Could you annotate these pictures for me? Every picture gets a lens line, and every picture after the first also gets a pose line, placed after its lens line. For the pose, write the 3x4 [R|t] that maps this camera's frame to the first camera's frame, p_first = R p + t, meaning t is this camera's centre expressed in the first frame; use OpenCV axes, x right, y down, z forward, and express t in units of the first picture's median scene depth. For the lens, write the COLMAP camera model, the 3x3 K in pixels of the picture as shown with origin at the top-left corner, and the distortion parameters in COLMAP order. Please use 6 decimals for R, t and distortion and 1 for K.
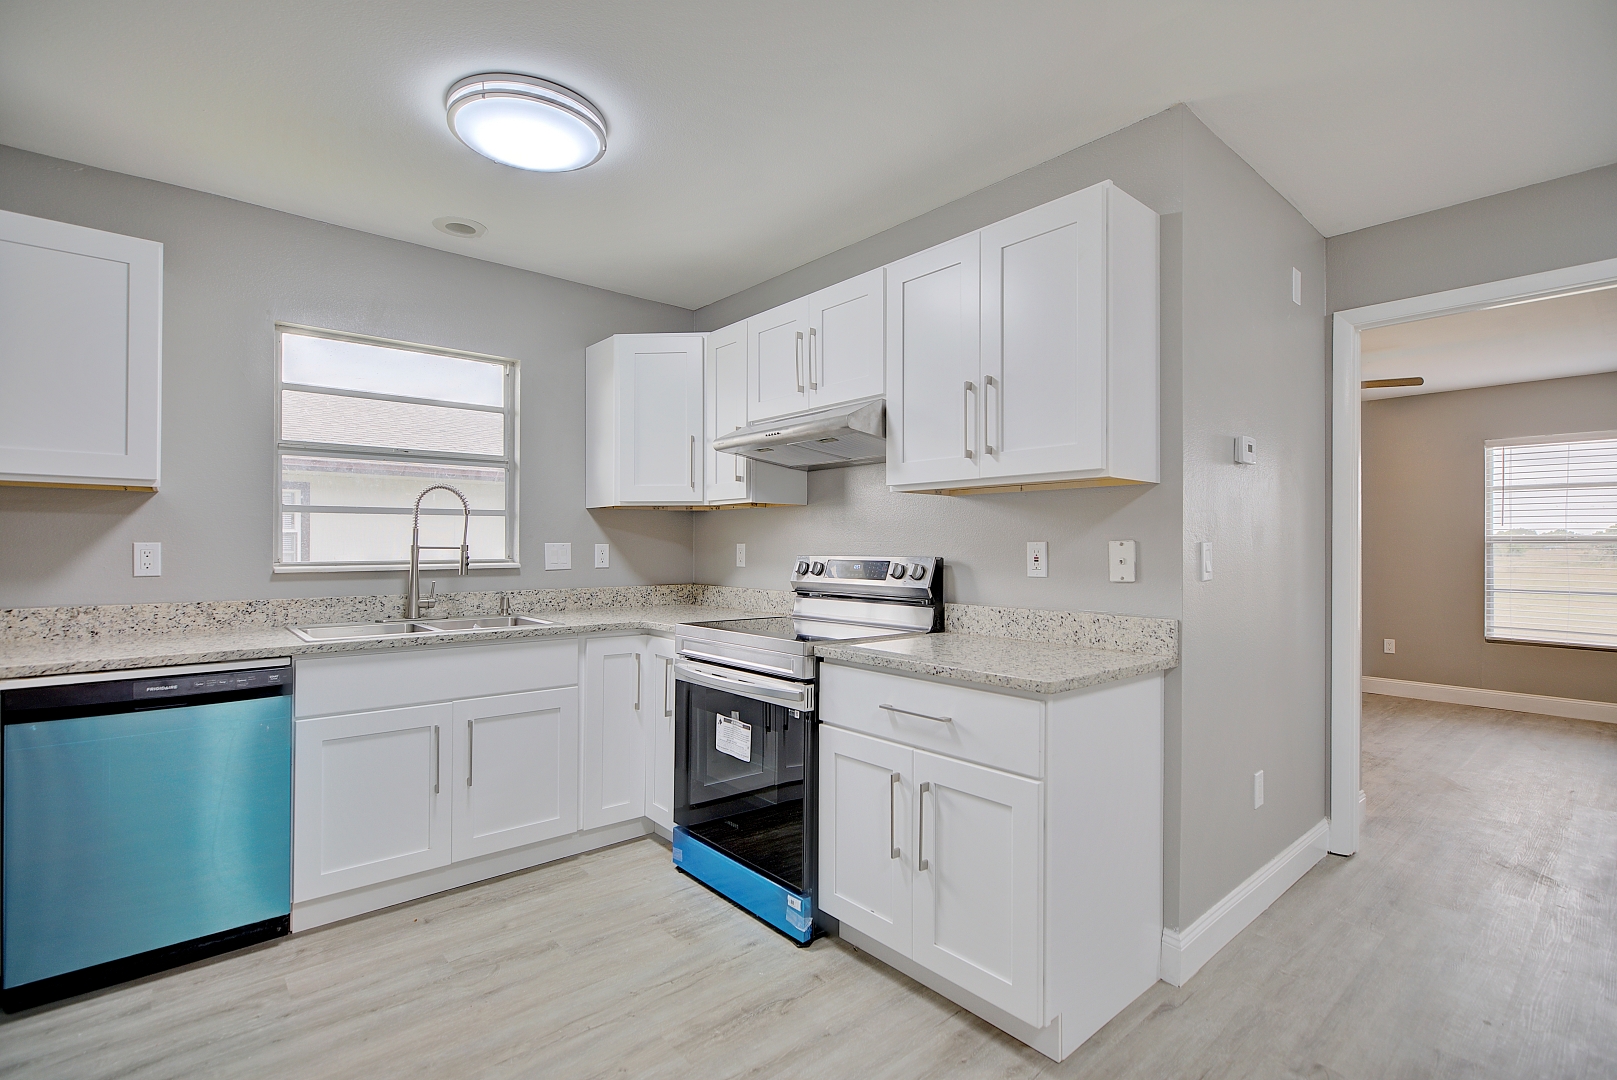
lens RADIAL K [[760.9, 0, 803.2], [0, 760.9, 544.2], [0, 0, 1]] dist [-0.003971, -0.000595]
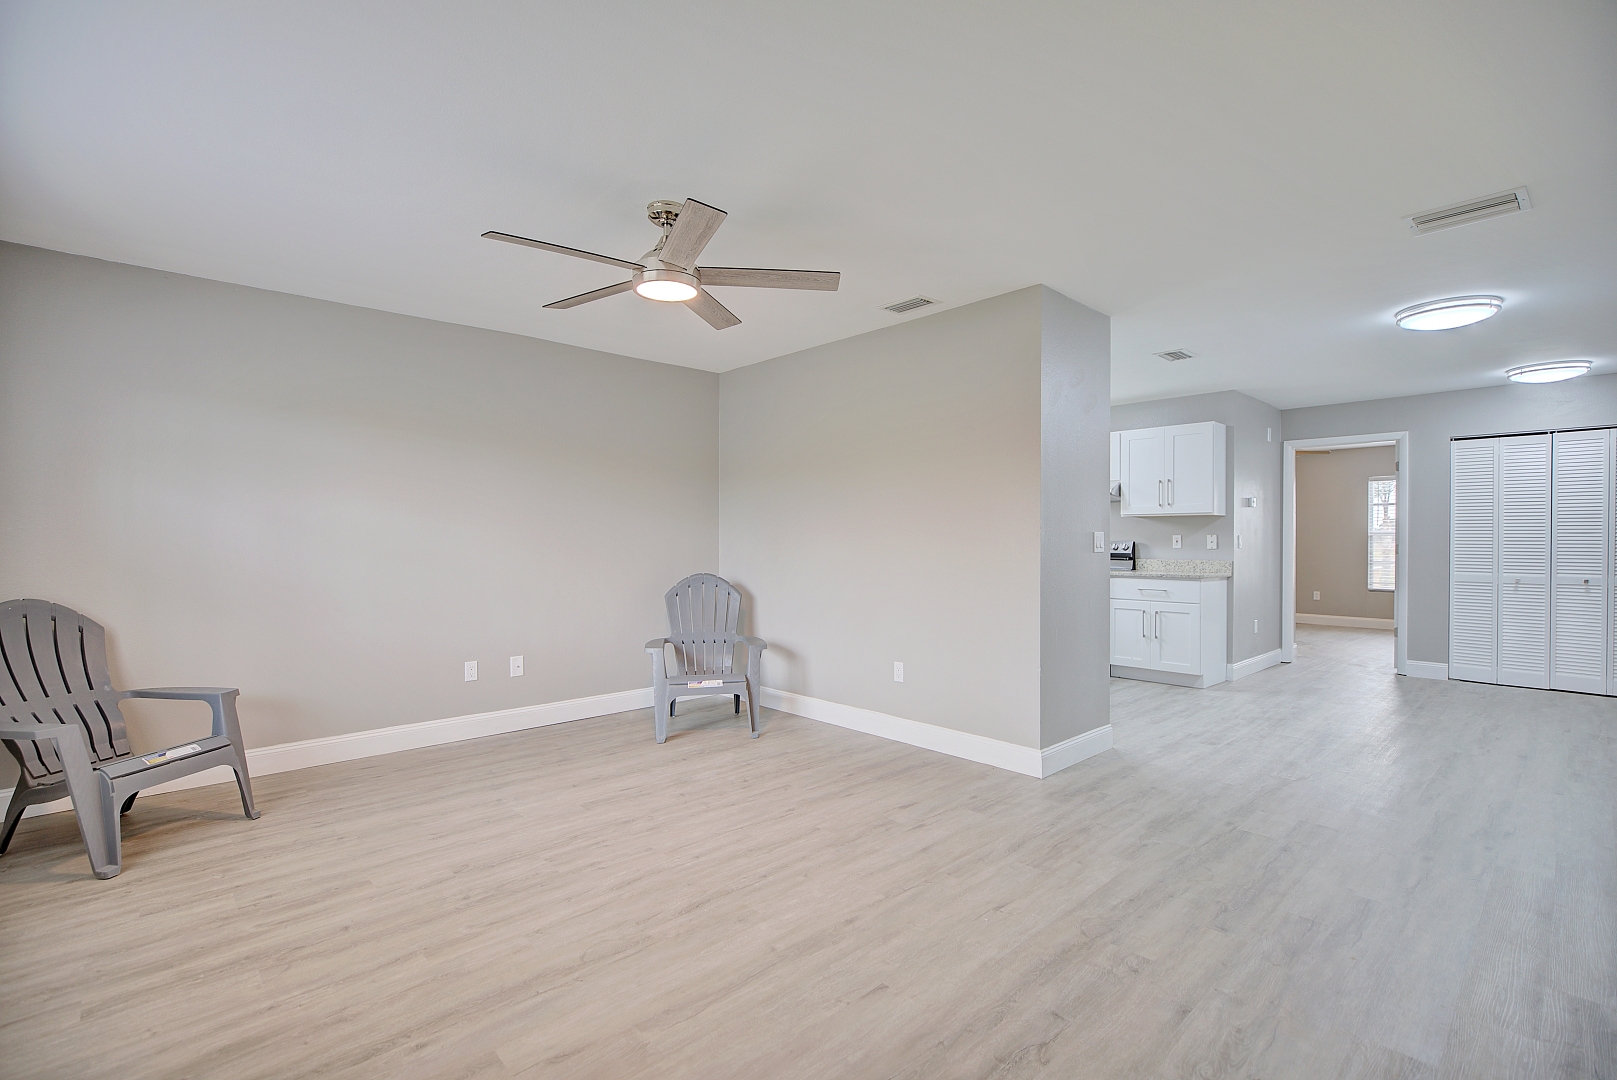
lens RADIAL K [[724.1, 0, 816.4], [0, 724.1, 541.2], [0, 0, 1]] dist [-0.005207, 0.000047]
pose [[0.999436, -0.001819, 0.033543, -1.075928], [0.001622, 0.999981, 0.005908, 0.000919], [-0.033553, -0.005851, 0.999420, -1.556133]]
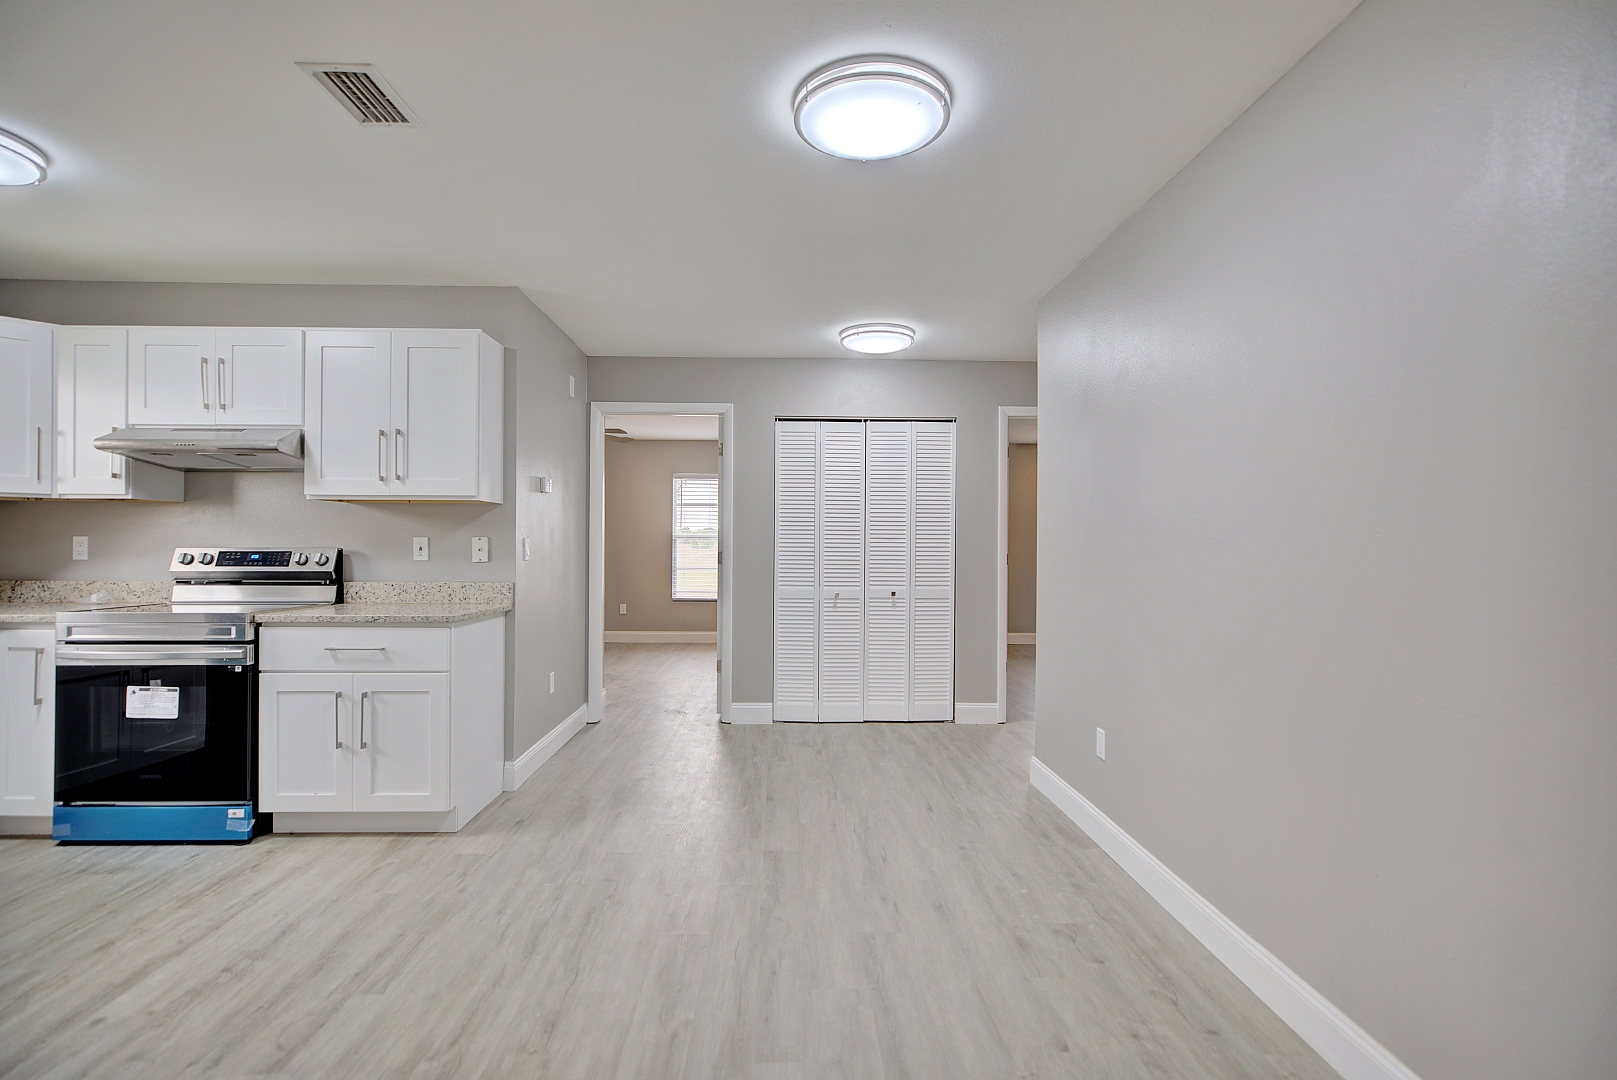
lens RADIAL K [[760.9, 0, 800.0], [0, 760.9, 544.7], [0, 0, 1]] dist [-0.003971, -0.000595]
pose [[0.638754, -0.001041, 0.769410, -0.367830], [-0.005818, 0.999964, 0.006184, -0.002022], [-0.769389, -0.008427, 0.638725, -0.531600]]
